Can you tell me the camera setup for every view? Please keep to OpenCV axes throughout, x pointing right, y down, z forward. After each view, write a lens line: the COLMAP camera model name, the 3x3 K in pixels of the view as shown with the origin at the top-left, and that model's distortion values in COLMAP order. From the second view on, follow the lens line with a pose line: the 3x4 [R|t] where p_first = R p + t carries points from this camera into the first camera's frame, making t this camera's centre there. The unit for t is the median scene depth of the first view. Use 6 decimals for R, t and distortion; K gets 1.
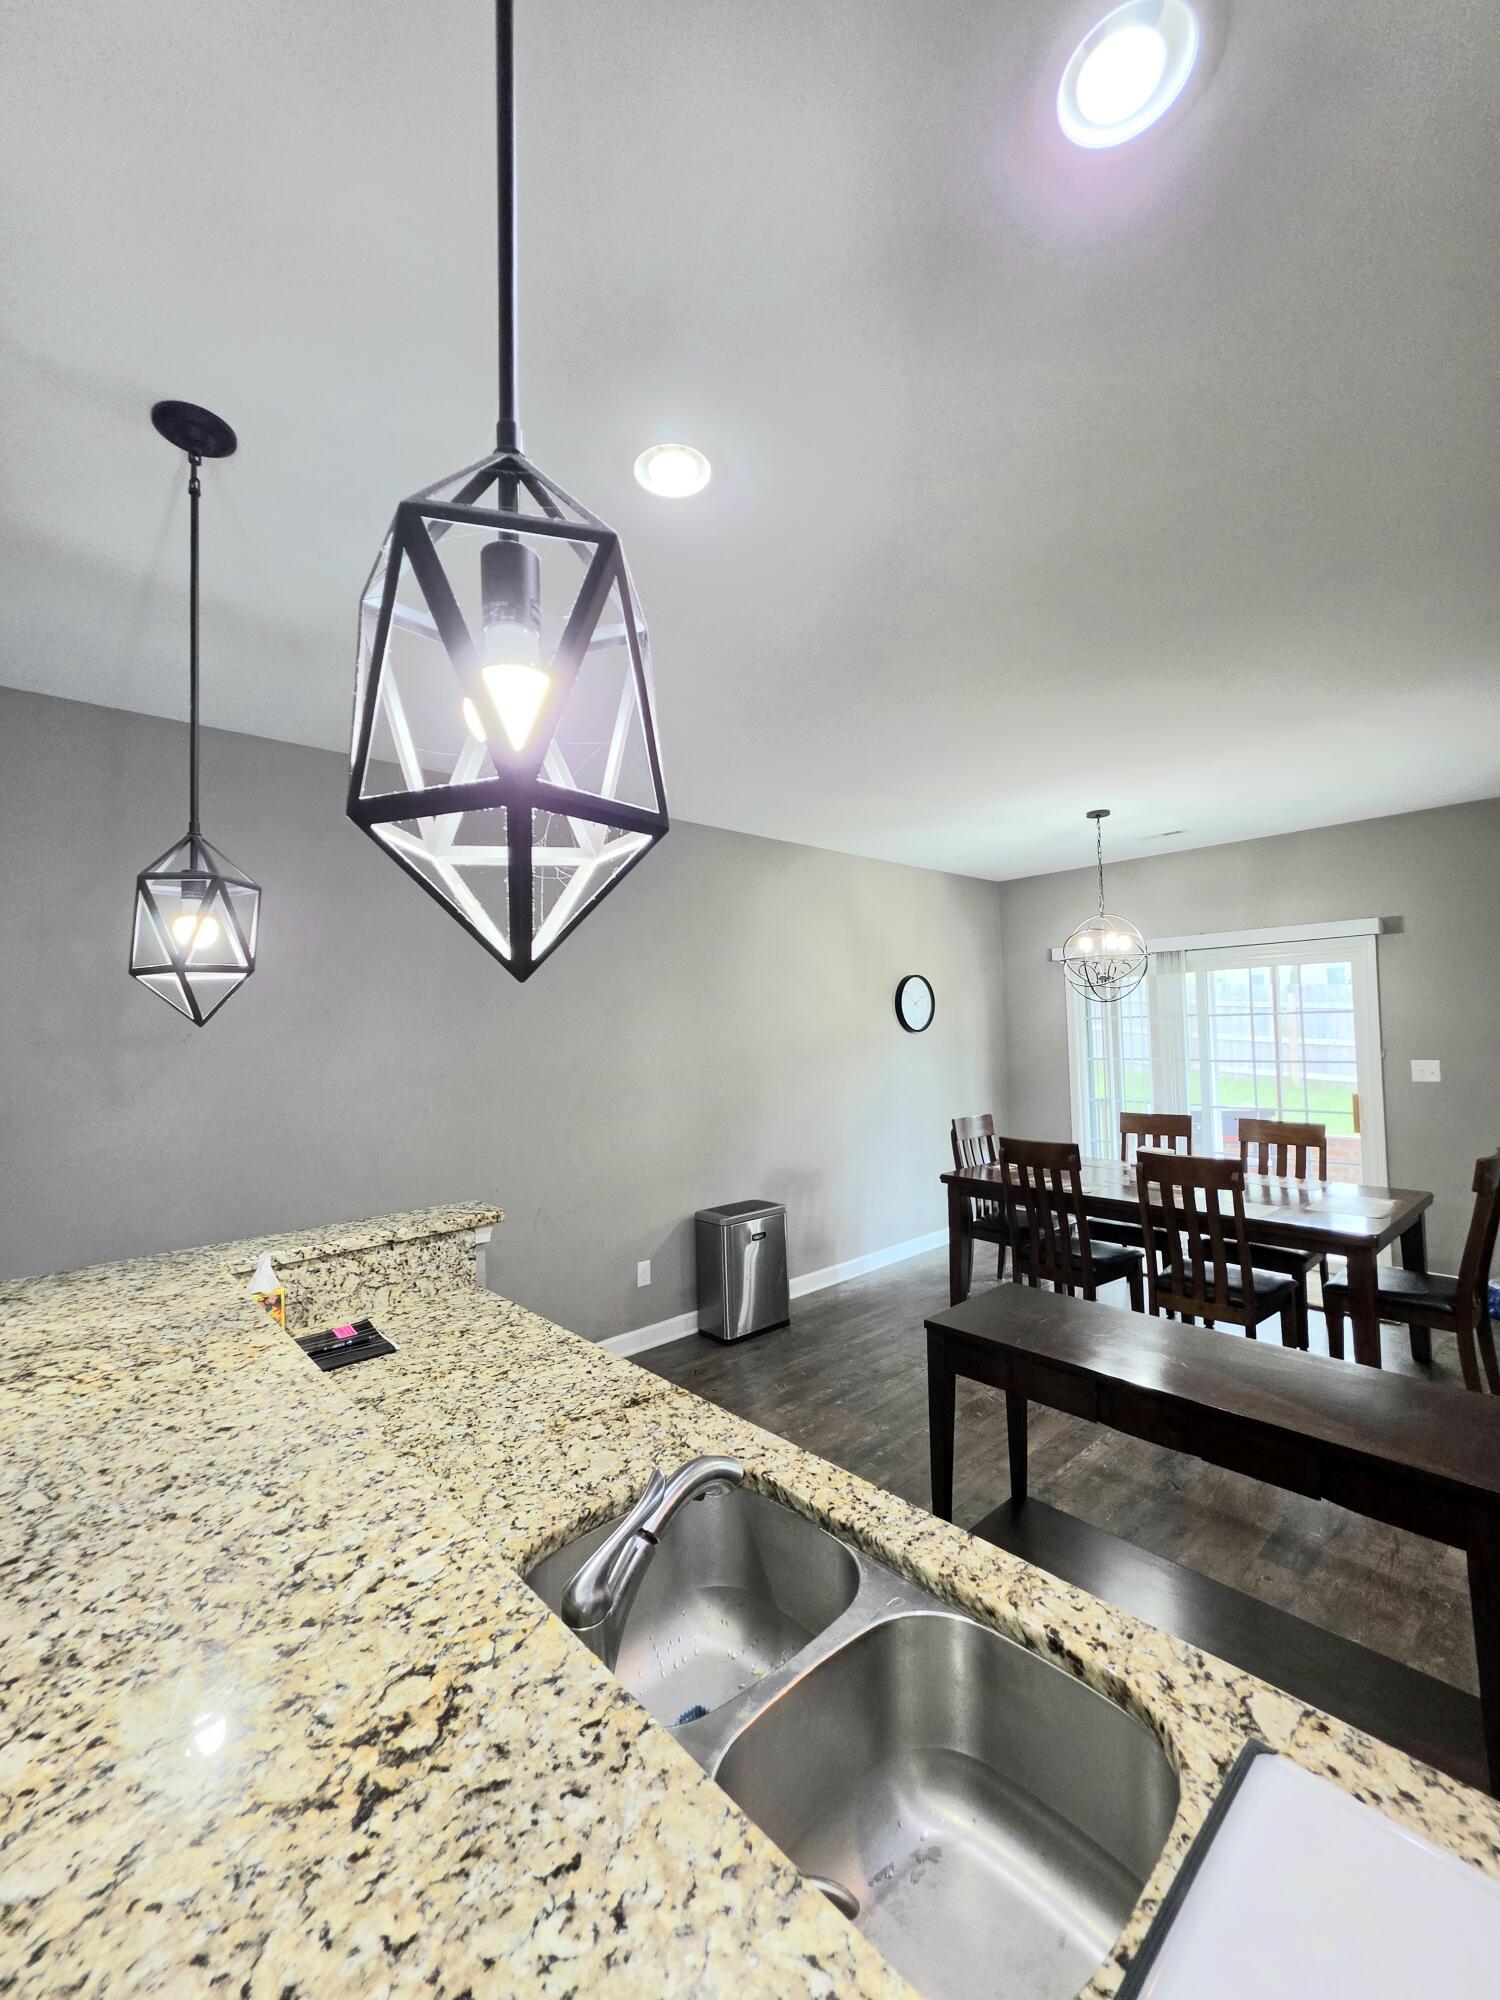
lens RADIAL K [[804.7, 0, 743.1], [0, 804.7, 1009.6], [0, 0, 1]] dist [-0.000311, -0.022115]
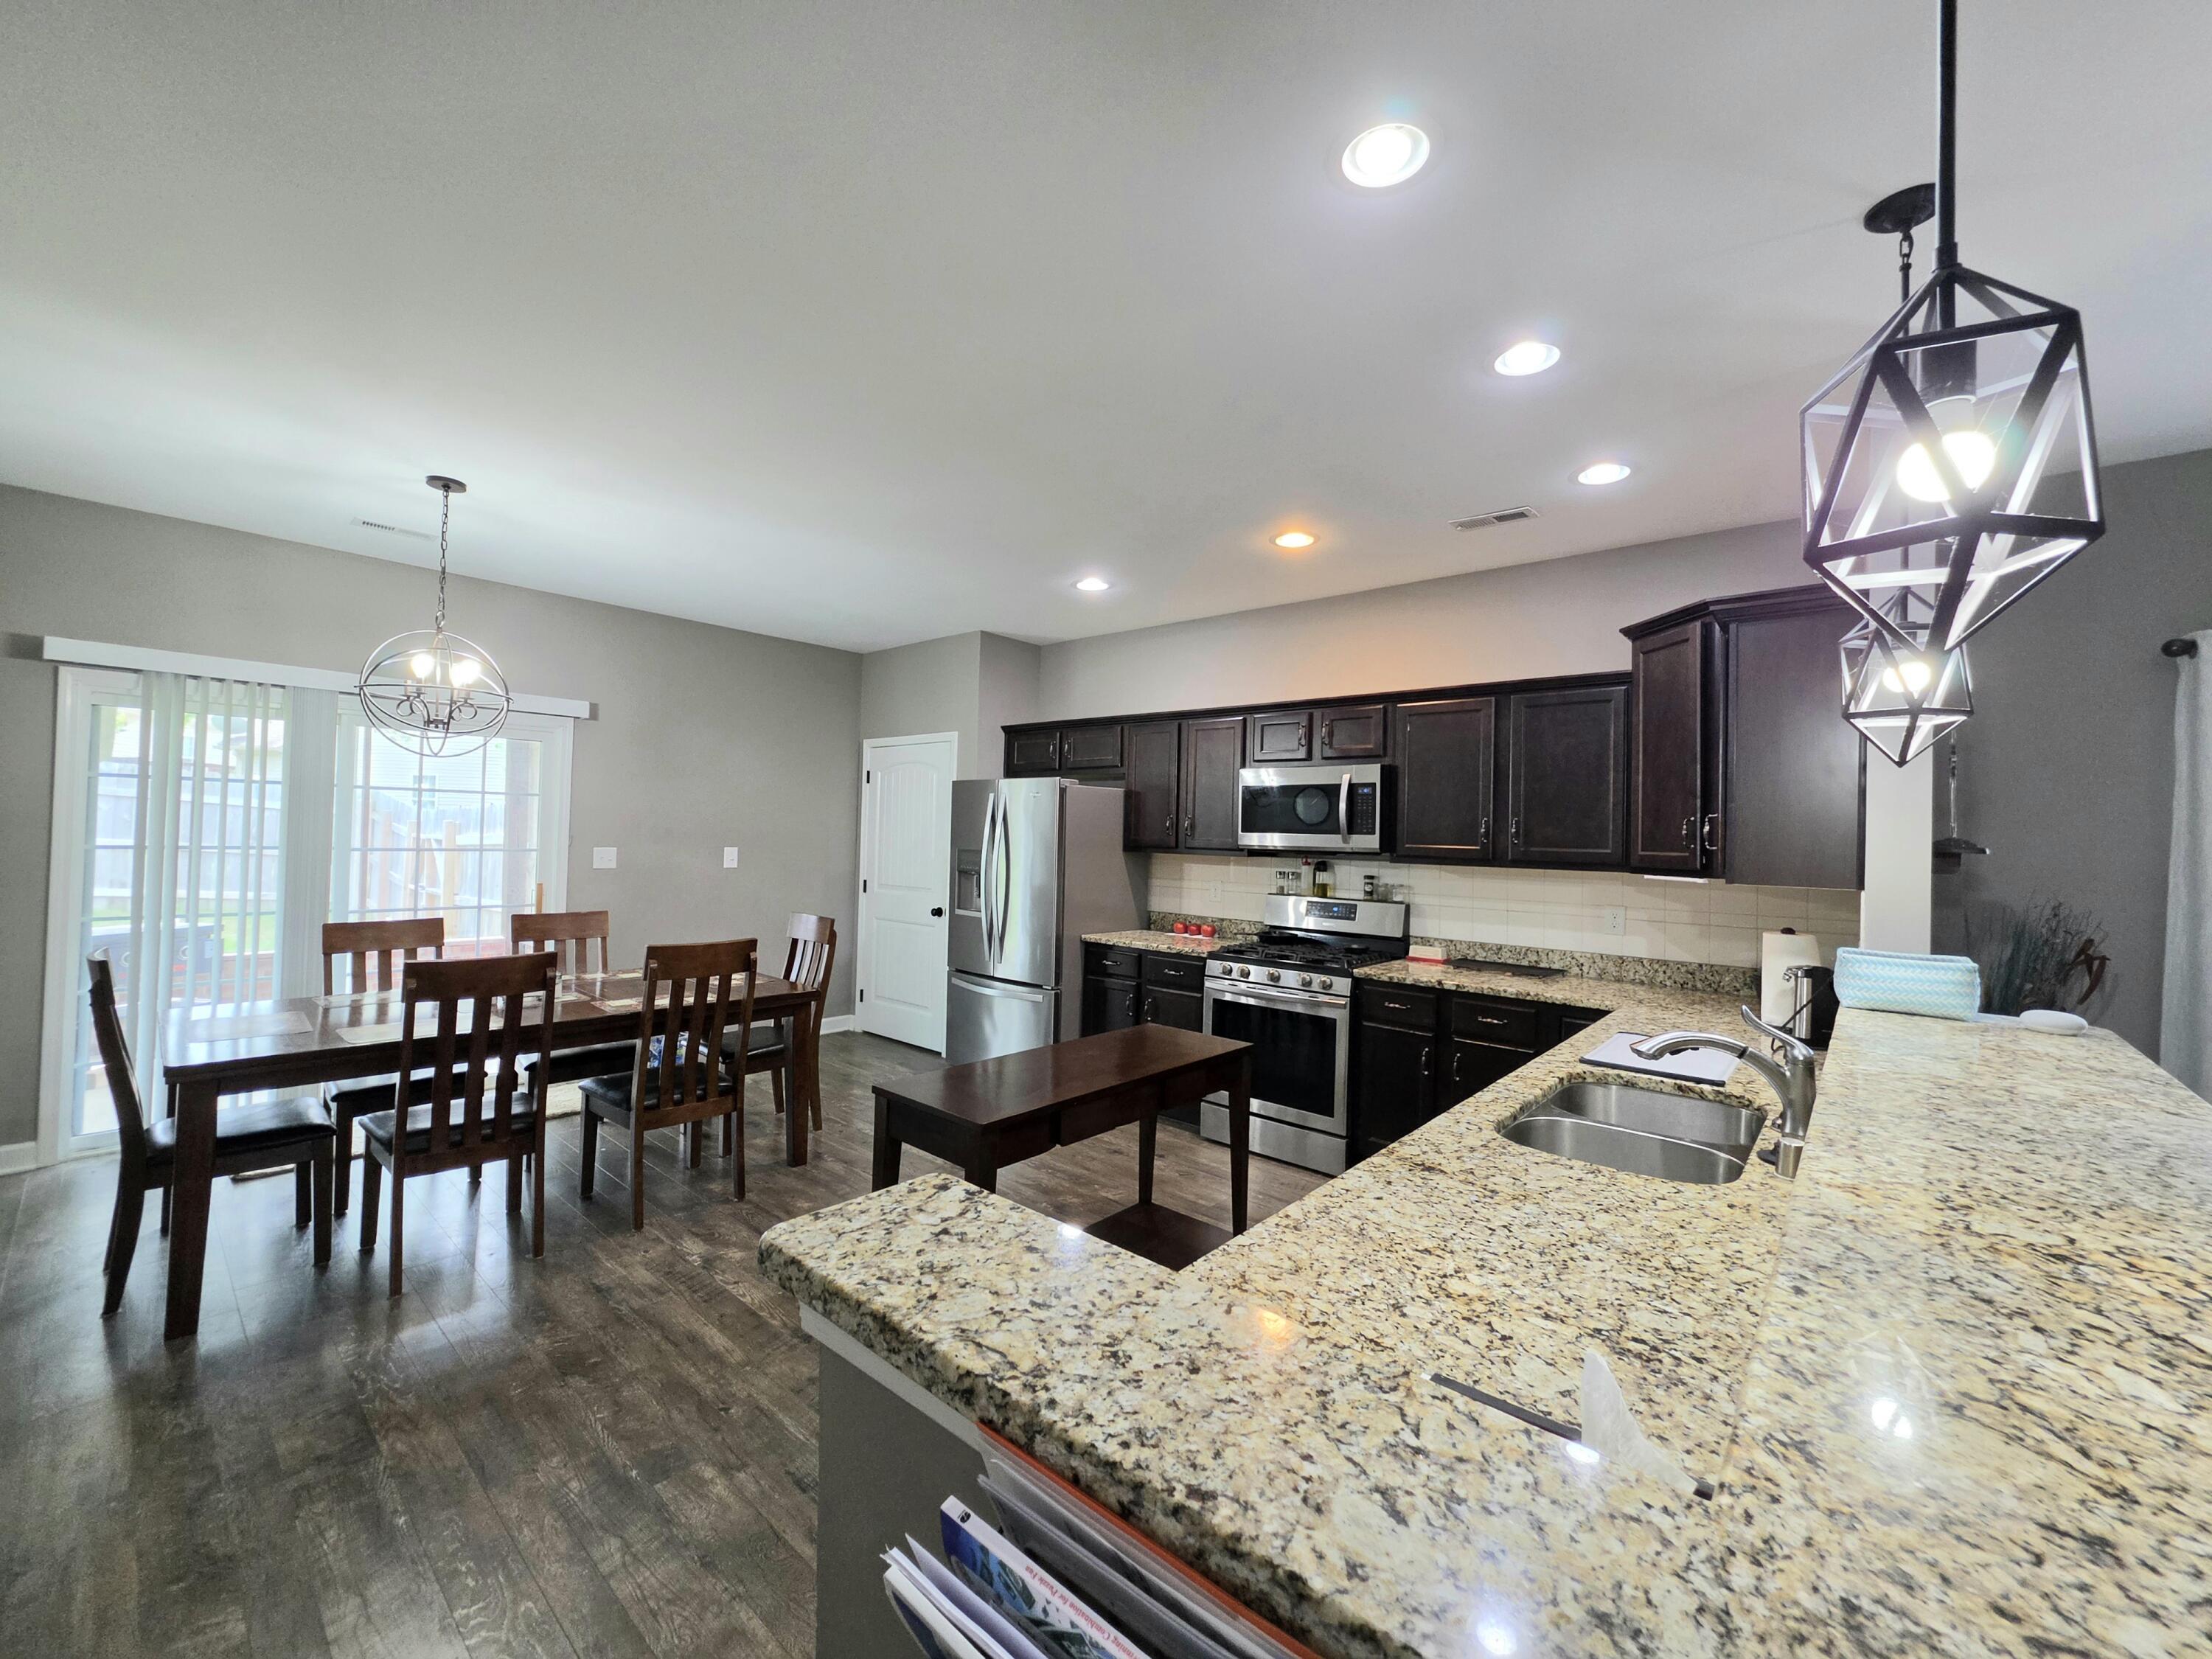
lens RADIAL K [[884.6, 0, 1104.6], [0, 884.6, 819.8], [0, 0, 1]] dist [-0.002528, 0.001905]
pose [[-0.121005, 0.034934, 0.992037, -1.186642], [-0.055399, 0.997585, -0.041887, 0.154839], [-0.991105, -0.060026, -0.118778, 1.604634]]
